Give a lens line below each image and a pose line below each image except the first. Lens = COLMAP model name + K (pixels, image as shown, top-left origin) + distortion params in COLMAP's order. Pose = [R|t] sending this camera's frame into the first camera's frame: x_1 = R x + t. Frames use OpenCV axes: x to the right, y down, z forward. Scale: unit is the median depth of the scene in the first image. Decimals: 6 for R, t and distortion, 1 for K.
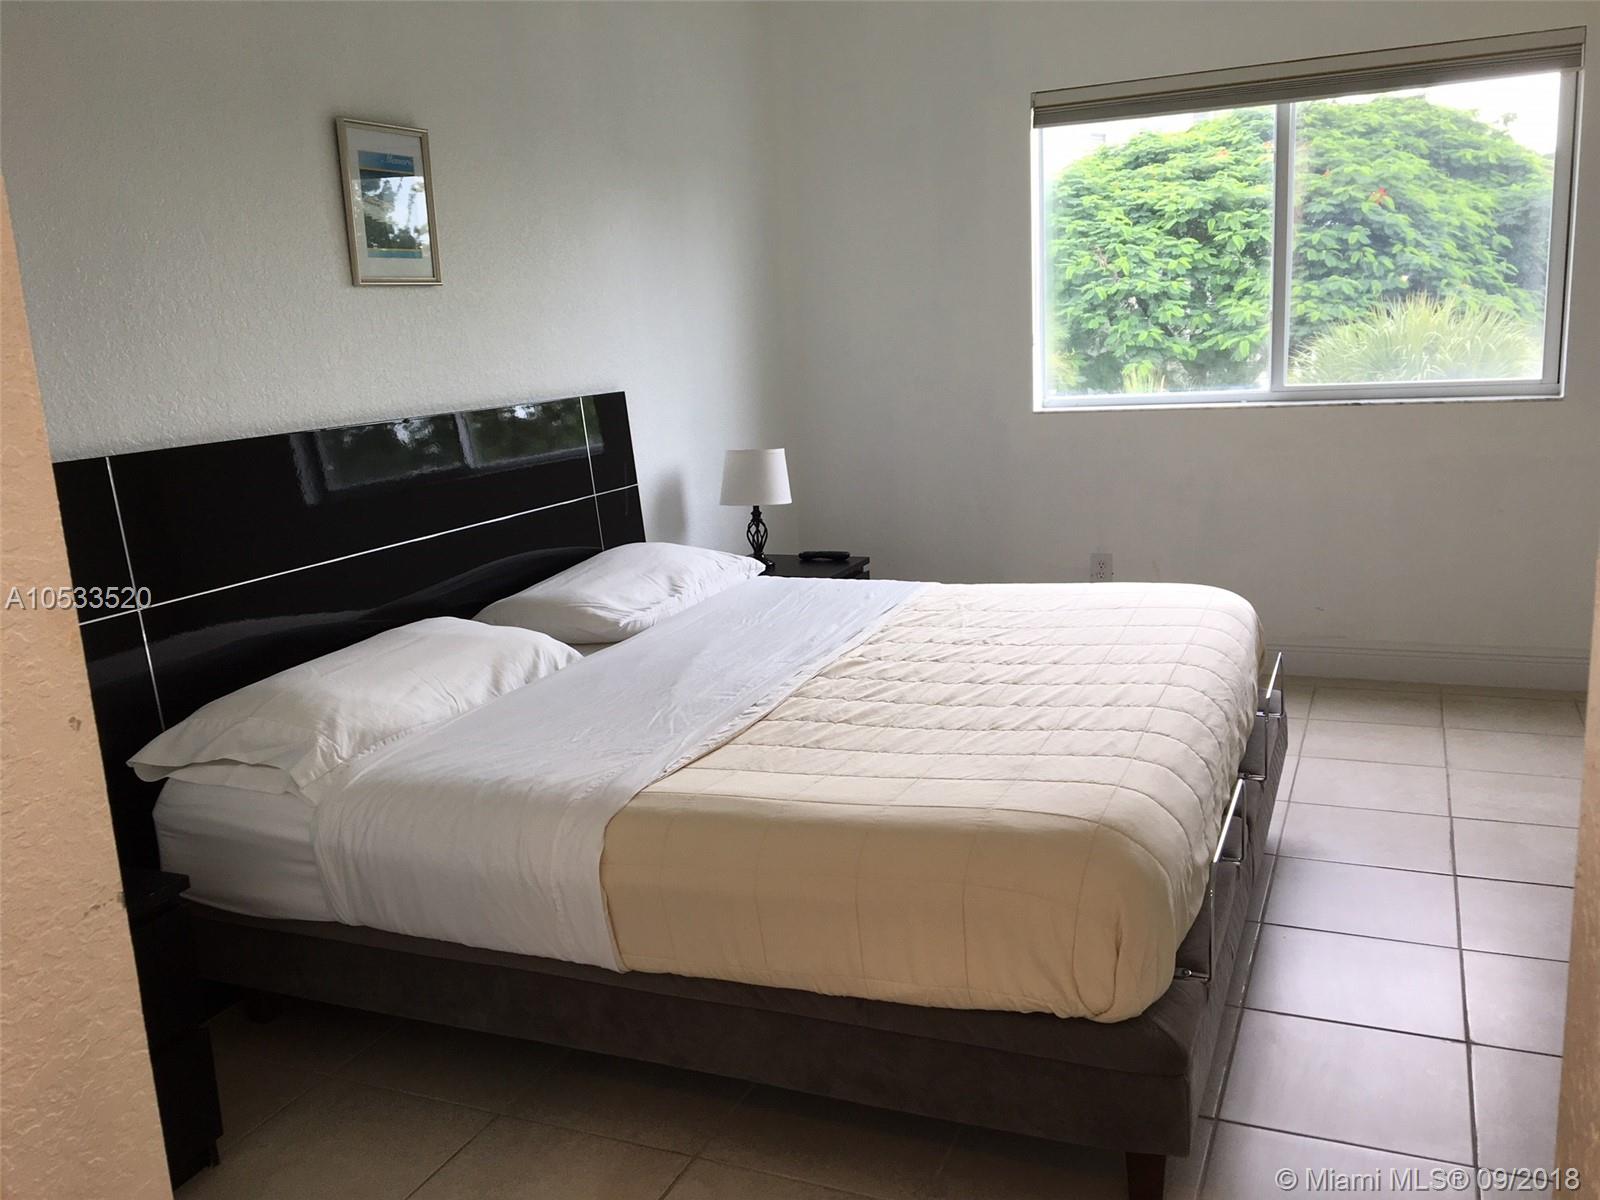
lens RADIAL K [[1348.1, 0, 797.1], [0, 1348.1, 602.5], [0, 0, 1]] dist [0.011215, -0.001765]
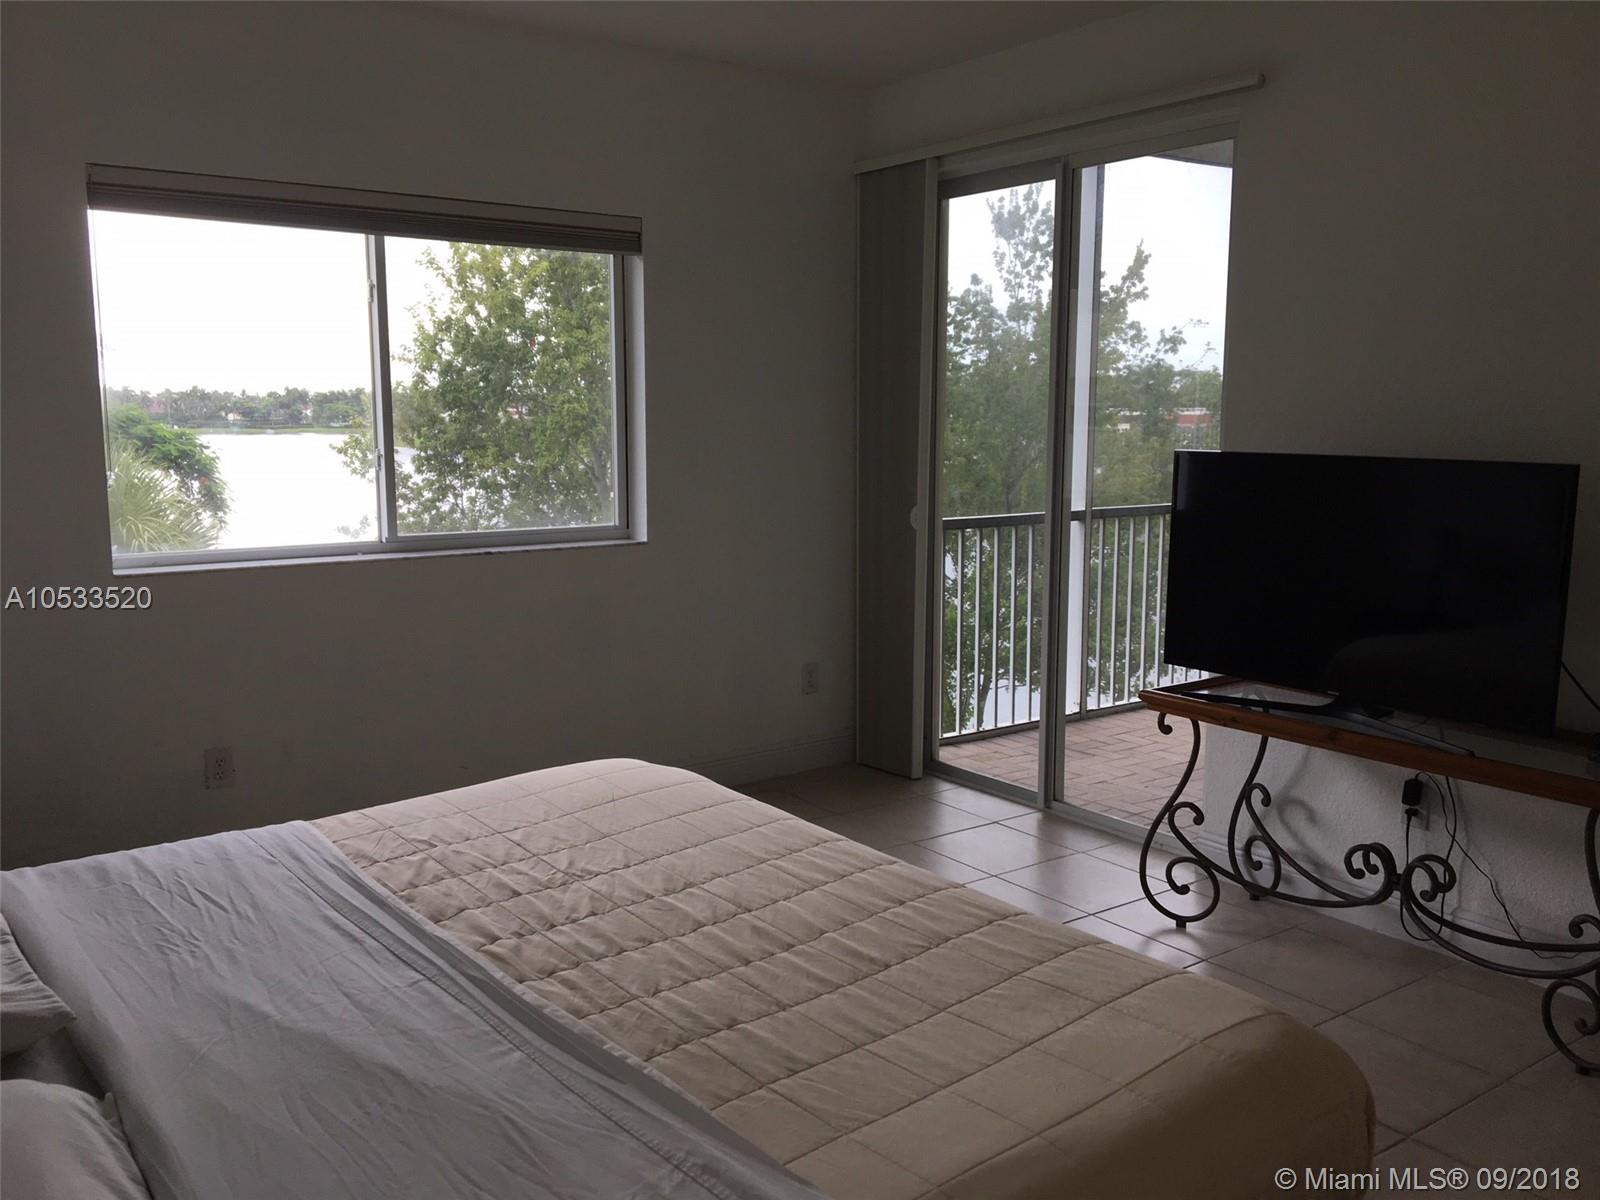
lens RADIAL K [[1348.1, 0, 795.4], [0, 1348.1, 598.2], [0, 0, 1]] dist [0.011215, -0.001765]
pose [[0.495209, -0.065292, 0.866317, -0.300669], [0.148699, 0.988827, -0.010475, -0.066874], [-0.855954, 0.134008, 0.499385, 0.308875]]
